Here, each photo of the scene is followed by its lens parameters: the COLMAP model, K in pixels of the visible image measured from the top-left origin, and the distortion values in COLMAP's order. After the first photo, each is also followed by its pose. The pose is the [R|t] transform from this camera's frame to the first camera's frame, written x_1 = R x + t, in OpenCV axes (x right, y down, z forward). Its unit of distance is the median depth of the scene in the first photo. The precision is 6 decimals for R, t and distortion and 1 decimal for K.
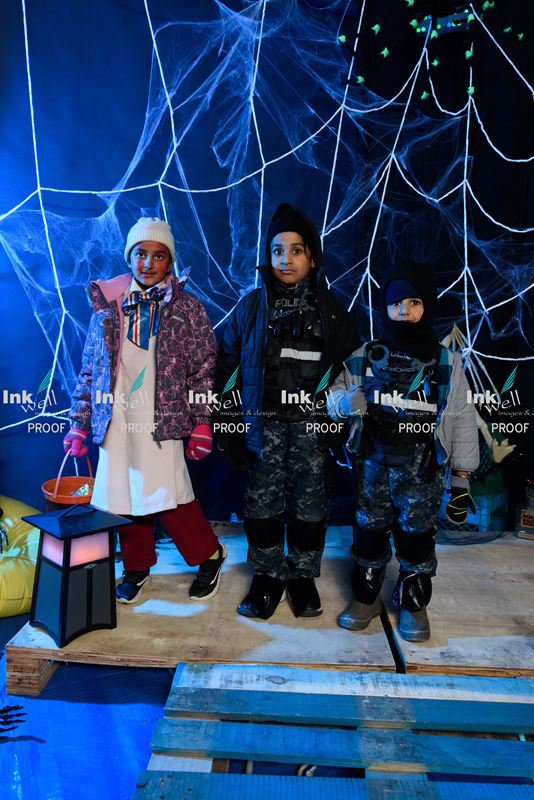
lens RADIAL K [[590.7, 0, 270.0], [0, 590.7, 355.4], [0, 0, 1]] dist [0.007086, -0.003059]
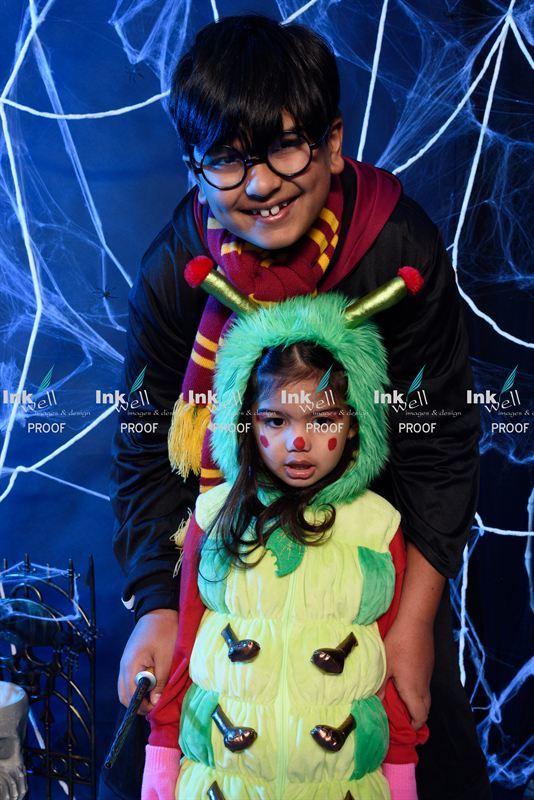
lens RADIAL K [[983.2, 0, 267.0], [0, 983.2, 400.0], [0, 0, 1]] dist [-0.009633, 0.040709]
pose [[0.990227, -0.004039, -0.139408, 0.134936], [0.001382, 0.999816, -0.019150, -0.036055], [0.139460, 0.018771, 0.990050, 0.250283]]
